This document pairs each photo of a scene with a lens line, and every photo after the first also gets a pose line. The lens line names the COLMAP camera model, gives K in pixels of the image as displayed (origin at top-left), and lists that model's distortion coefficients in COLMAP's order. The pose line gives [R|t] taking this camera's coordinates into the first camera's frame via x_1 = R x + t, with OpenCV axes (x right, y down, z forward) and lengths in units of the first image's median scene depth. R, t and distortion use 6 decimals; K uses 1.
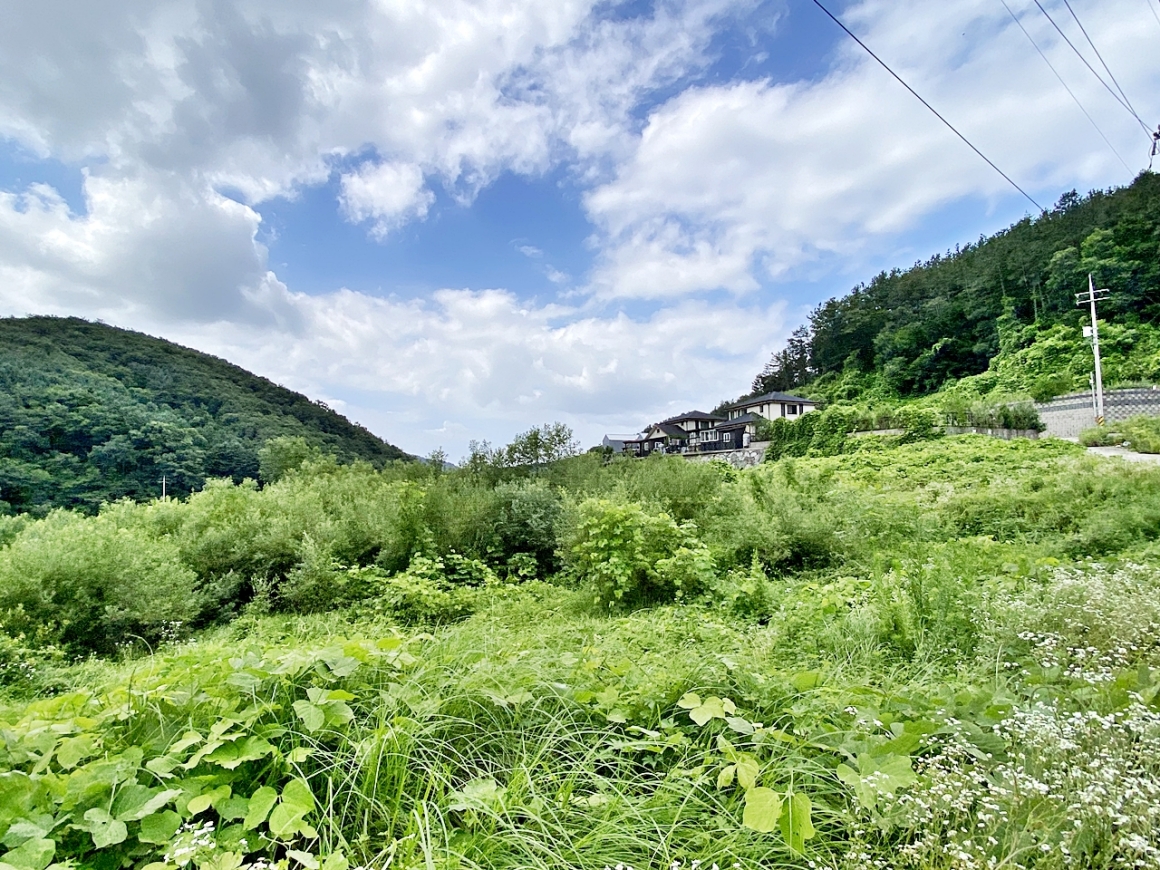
lens RADIAL K [[607.2, 0, 576.0], [0, 607.2, 432.7], [0, 0, 1]] dist [0.044873, -0.037864]
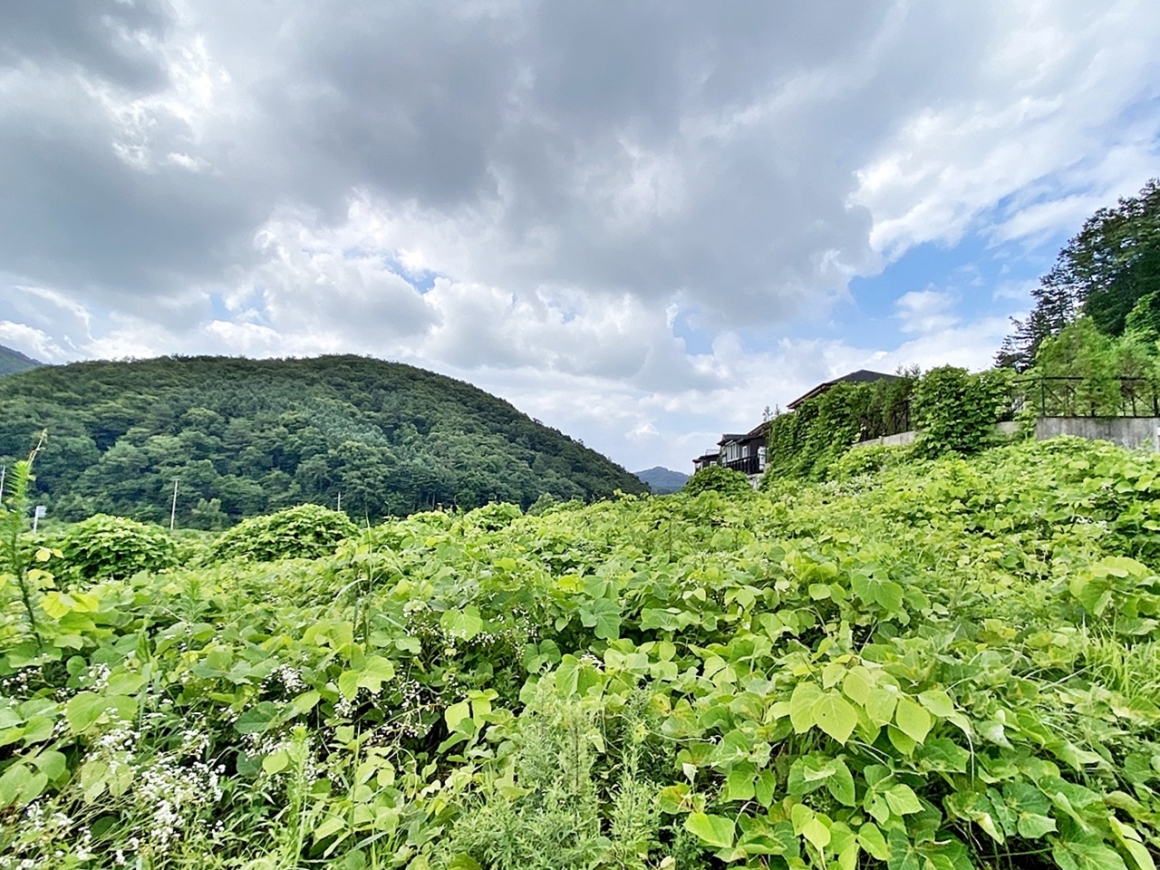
lens RADIAL K [[624.3, 0, 578.7], [0, 624.3, 439.5], [0, 0, 1]] dist [0.042559, -0.041198]
pose [[0.899404, -0.016406, -0.436811, 0.171580], [0.009983, 0.999806, -0.016995, 0.001362], [0.437005, 0.010924, 0.899393, 0.189731]]
